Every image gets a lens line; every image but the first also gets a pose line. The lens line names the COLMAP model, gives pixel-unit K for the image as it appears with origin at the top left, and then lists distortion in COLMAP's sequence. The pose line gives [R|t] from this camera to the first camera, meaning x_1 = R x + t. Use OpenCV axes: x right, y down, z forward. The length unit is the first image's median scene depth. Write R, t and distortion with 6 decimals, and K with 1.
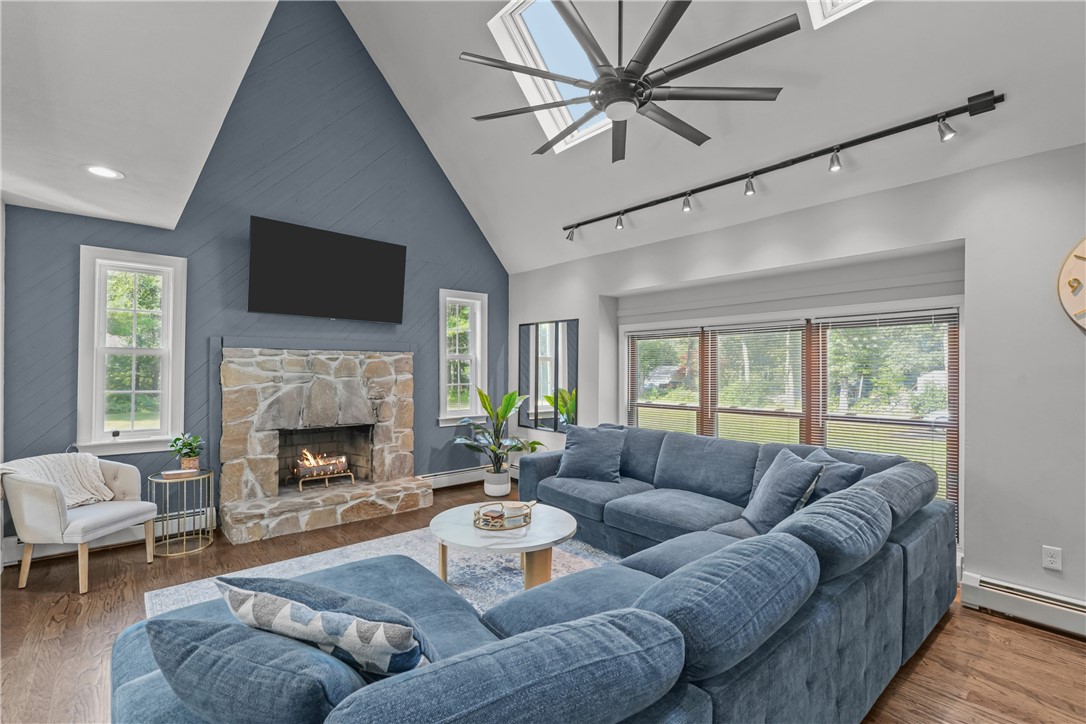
lens RADIAL K [[503.2, 0, 545.4], [0, 503.2, 367.3], [0, 0, 1]] dist [0.003316, 0.000164]
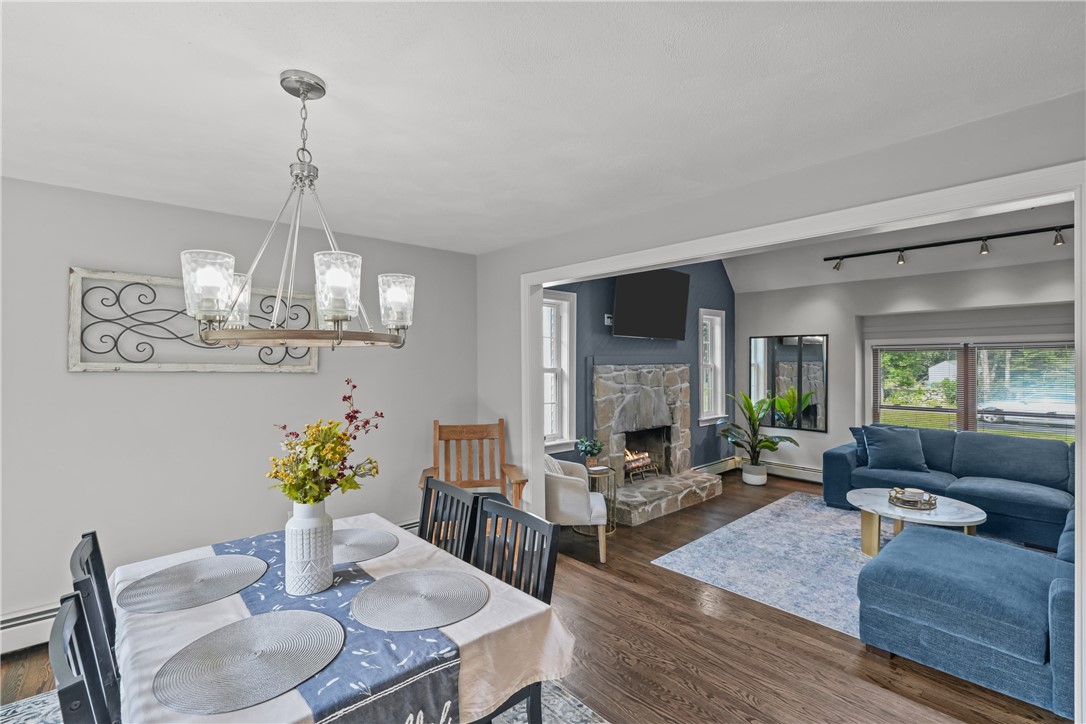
lens RADIAL K [[503.2, 0, 540.3], [0, 503.2, 363.6], [0, 0, 1]] dist [0.003316, 0.000164]
pose [[0.999648, -0.007687, 0.025410, -0.705683], [0.007359, 0.999889, 0.012960, -0.053053], [-0.025507, -0.012769, 0.999593, -0.183137]]
